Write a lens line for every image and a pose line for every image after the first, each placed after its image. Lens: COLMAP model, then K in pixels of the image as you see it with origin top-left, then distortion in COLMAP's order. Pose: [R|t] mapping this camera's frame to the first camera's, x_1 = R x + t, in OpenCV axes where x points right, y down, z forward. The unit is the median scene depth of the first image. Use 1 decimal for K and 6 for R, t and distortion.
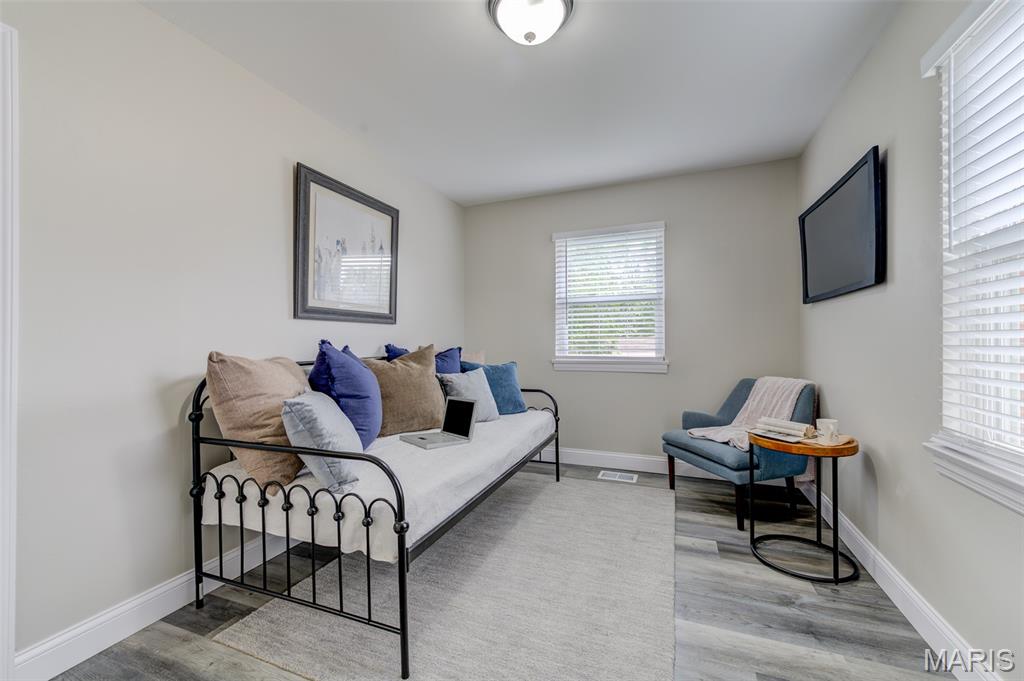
lens RADIAL K [[417.4, 0, 515.8], [0, 417.4, 330.2], [0, 0, 1]] dist [0.000396, -0.000141]
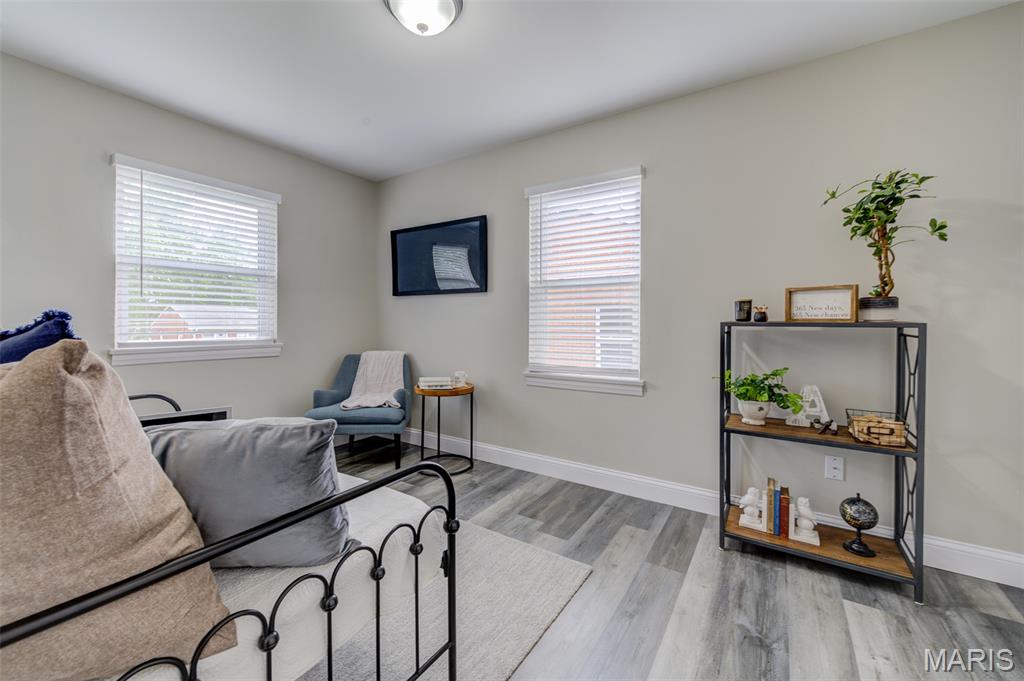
lens RADIAL K [[417.4, 0, 515.8], [0, 417.4, 330.2], [0, 0, 1]] dist [0.000396, -0.000141]
pose [[0.187483, -0.008982, 0.982227, -0.736461], [-0.024095, 0.999615, 0.013740, 0.028269], [-0.981972, -0.026243, 0.187194, 0.471701]]
